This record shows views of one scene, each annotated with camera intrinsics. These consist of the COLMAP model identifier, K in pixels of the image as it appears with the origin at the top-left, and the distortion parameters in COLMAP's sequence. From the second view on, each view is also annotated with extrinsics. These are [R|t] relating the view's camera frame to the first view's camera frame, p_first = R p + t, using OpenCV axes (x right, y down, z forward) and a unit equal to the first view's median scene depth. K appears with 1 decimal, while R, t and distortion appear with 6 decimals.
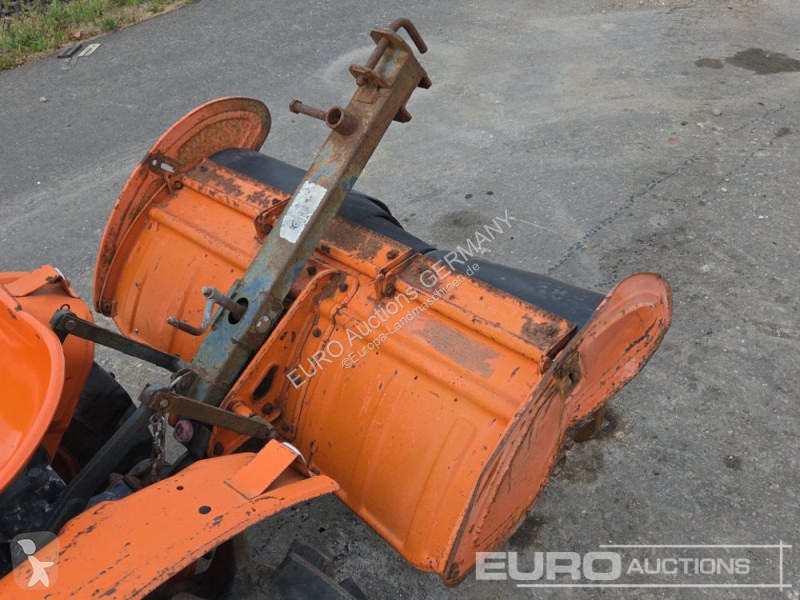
lens RADIAL K [[718.4, 0, 400.6], [0, 718.4, 306.0], [0, 0, 1]] dist [0.070520, -0.057904]
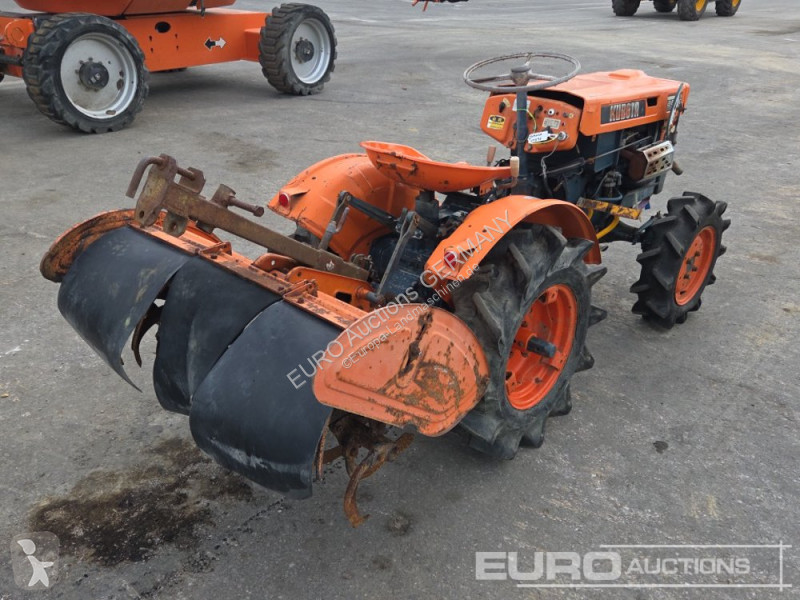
lens RADIAL K [[718.4, 0, 391.4], [0, 718.4, 296.4], [0, 0, 1]] dist [0.070520, -0.057904]
pose [[-0.996417, 0.081622, 0.022152, -0.288383], [0.054390, 0.417855, 0.906884, -0.972247], [0.064765, 0.904840, -0.420797, 1.254335]]
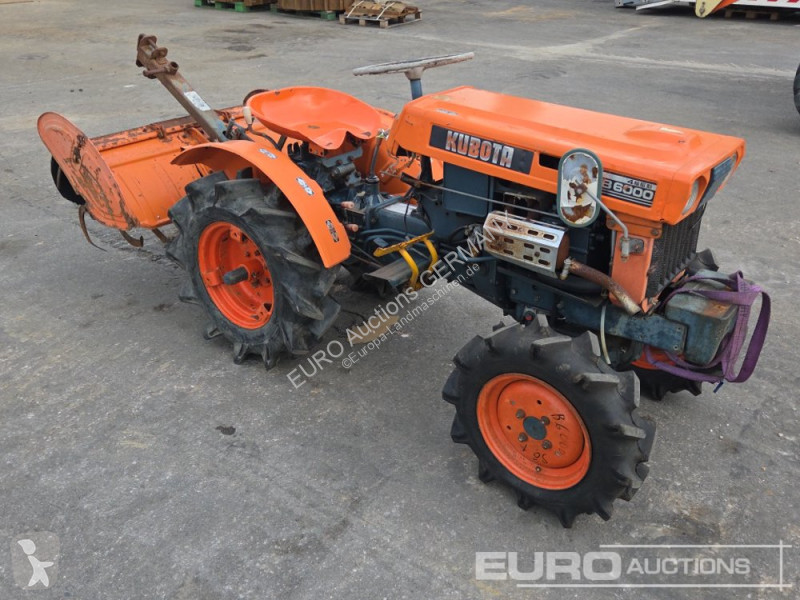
lens RADIAL K [[718.4, 0, 400.0], [0, 718.4, 297.6], [0, 0, 1]] dist [0.070520, -0.057904]
pose [[-0.082783, -0.363048, 0.928086, -1.898910], [0.633851, 0.699453, 0.330150, -0.034406], [-0.769012, 0.615599, 0.172215, 0.350918]]
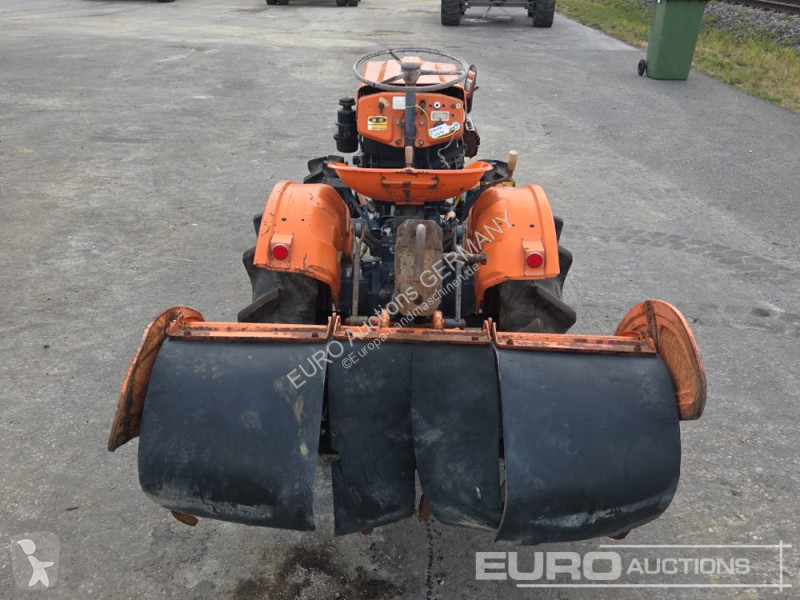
lens RADIAL K [[718.4, 0, 401.7], [0, 718.4, 302.5], [0, 0, 1]] dist [0.070520, -0.057904]
pose [[-0.737356, 0.376764, -0.560673, 0.411643], [-0.385808, 0.446424, 0.807377, -0.788650], [0.554489, 0.811637, -0.183815, 0.903138]]
